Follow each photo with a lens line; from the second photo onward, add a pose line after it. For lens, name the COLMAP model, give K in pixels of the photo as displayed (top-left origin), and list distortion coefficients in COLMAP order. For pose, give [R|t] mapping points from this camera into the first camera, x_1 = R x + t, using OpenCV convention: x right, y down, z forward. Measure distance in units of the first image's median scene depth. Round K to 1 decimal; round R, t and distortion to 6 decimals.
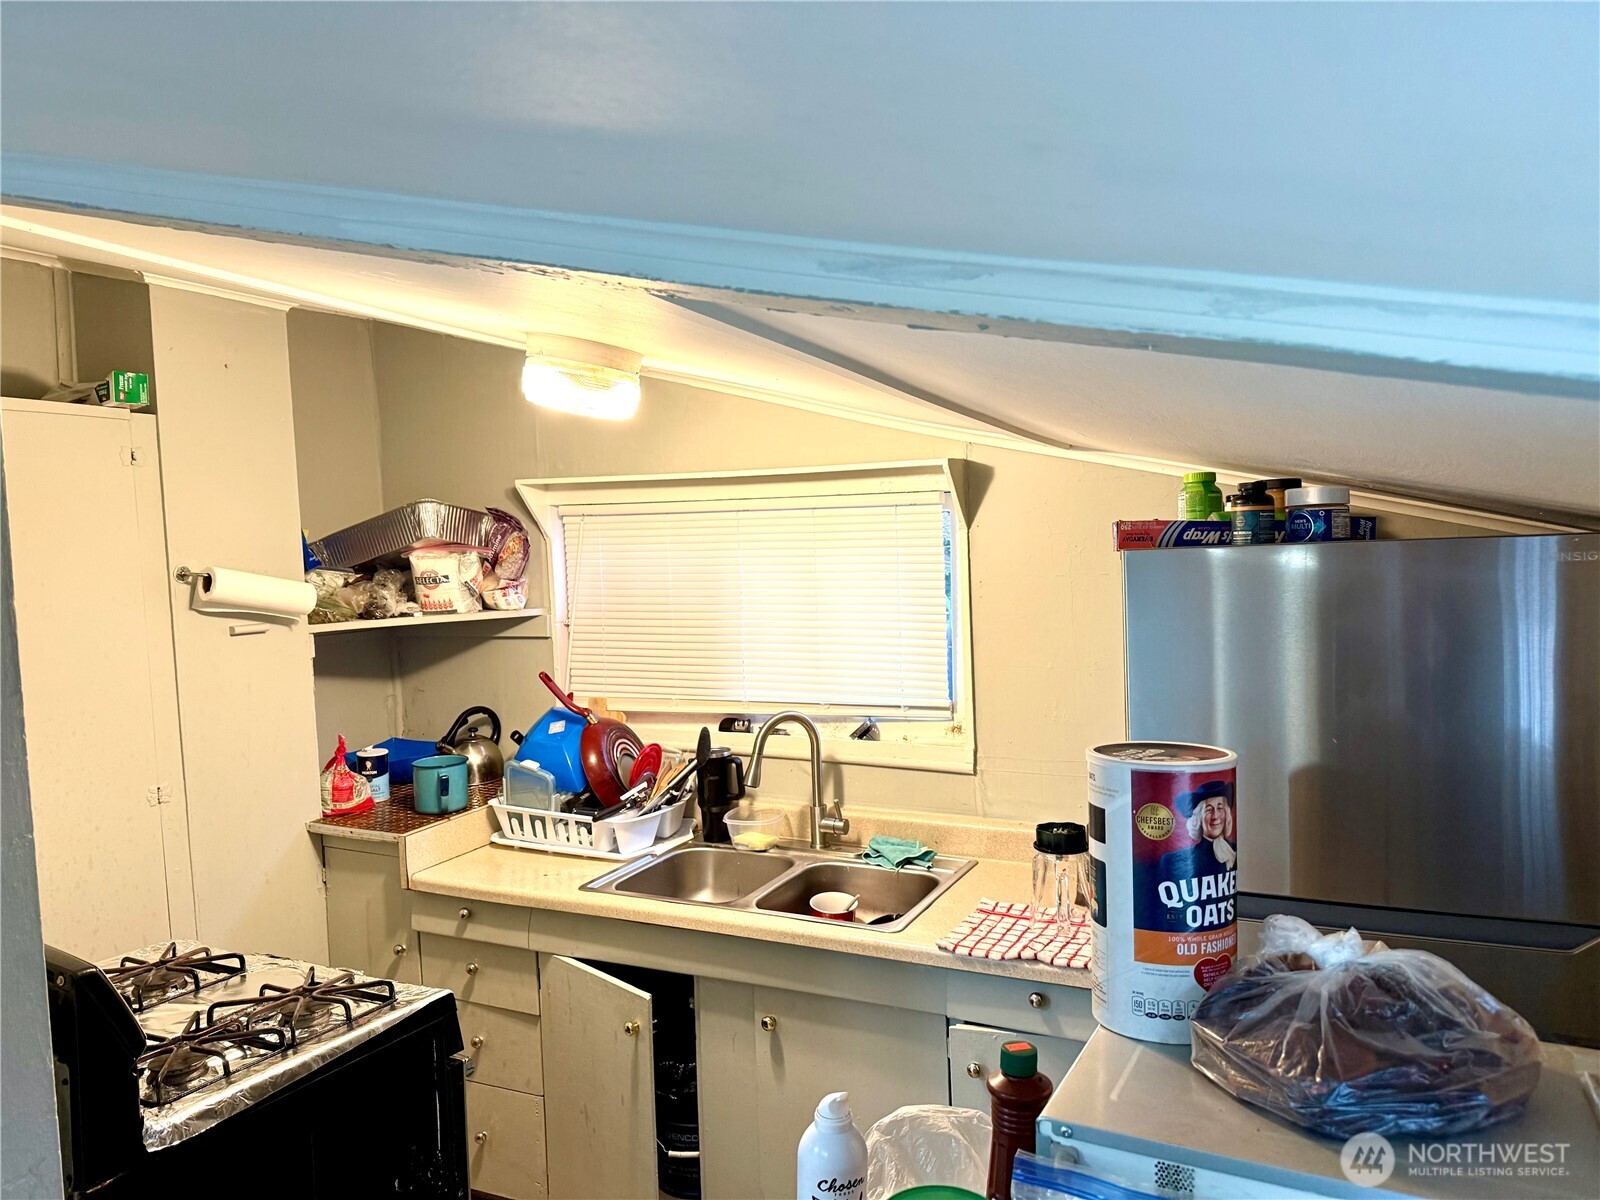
lens RADIAL K [[1104.0, 0, 794.7], [0, 1104.0, 604.0], [0, 0, 1]] dist [0.119358, -0.176622]
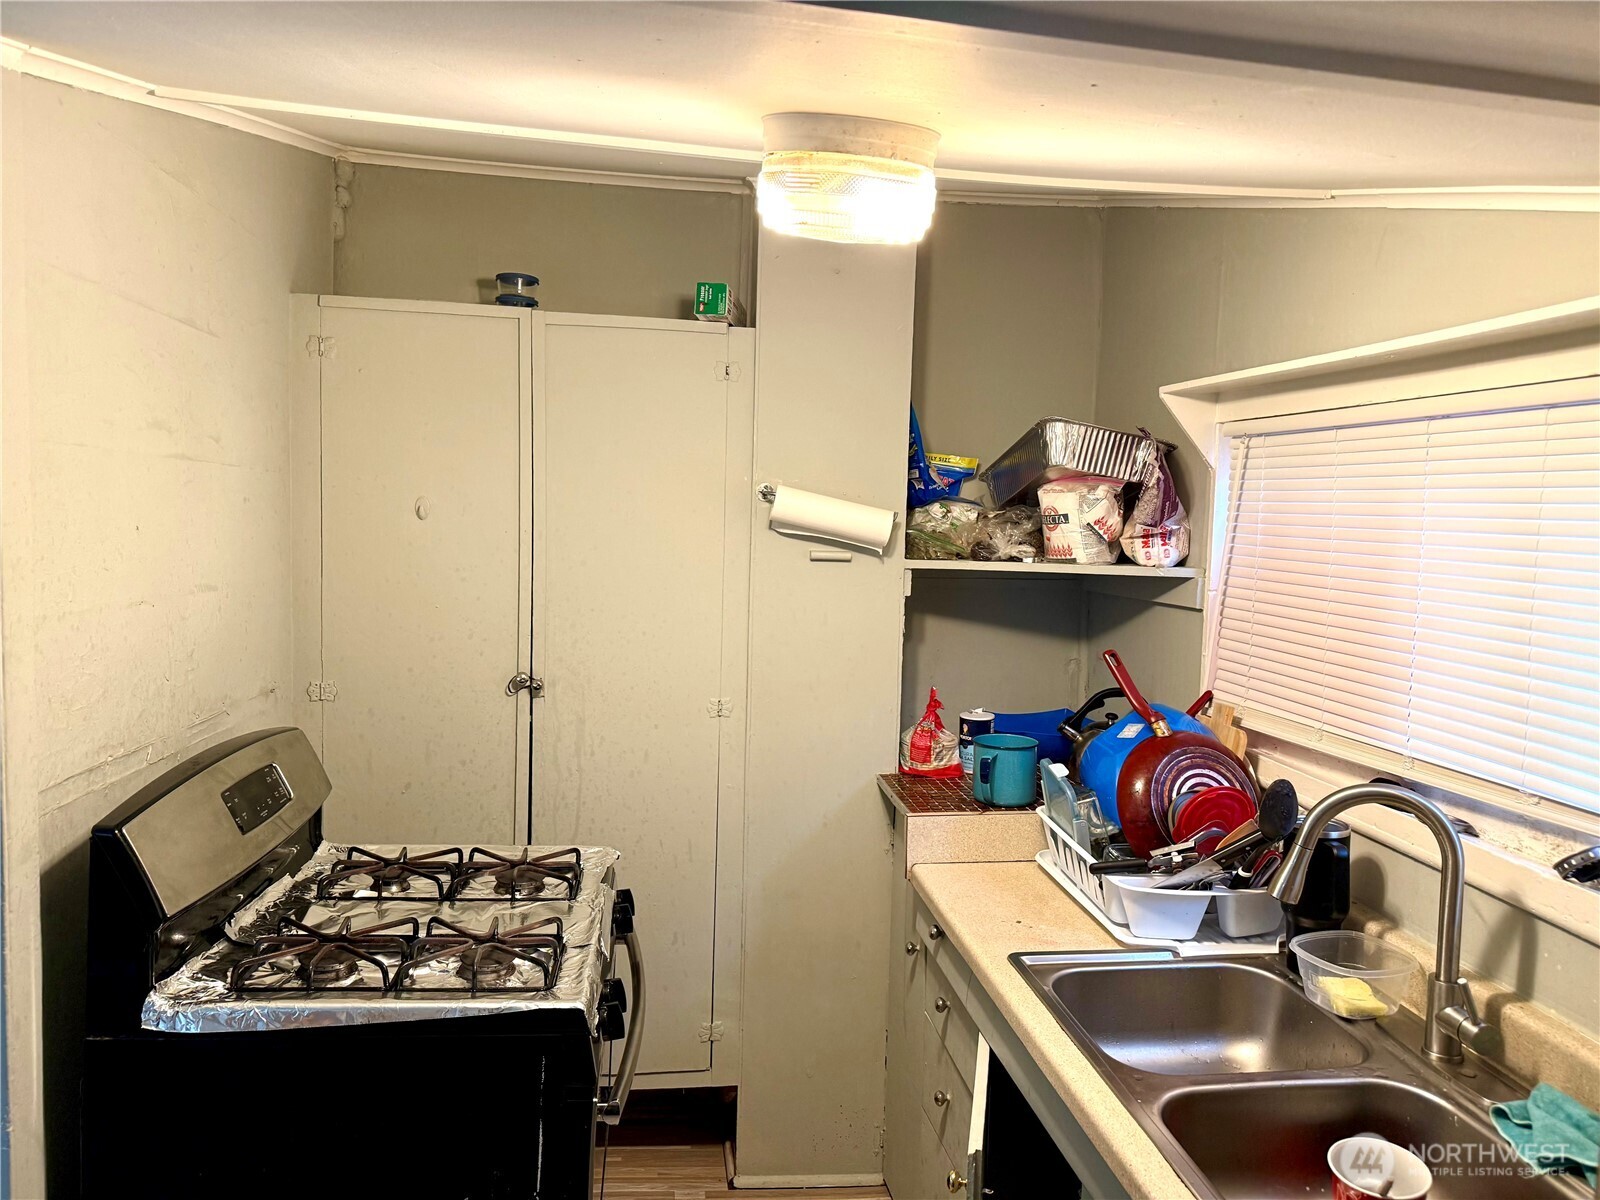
lens RADIAL K [[1104.0, 0, 794.7], [0, 1104.0, 604.0], [0, 0, 1]] dist [0.119358, -0.176622]
pose [[0.573147, 0.114245, -0.811450, 0.234404], [-0.092061, 0.992942, 0.074773, -0.003733], [0.814265, 0.031847, 0.579619, 0.406156]]
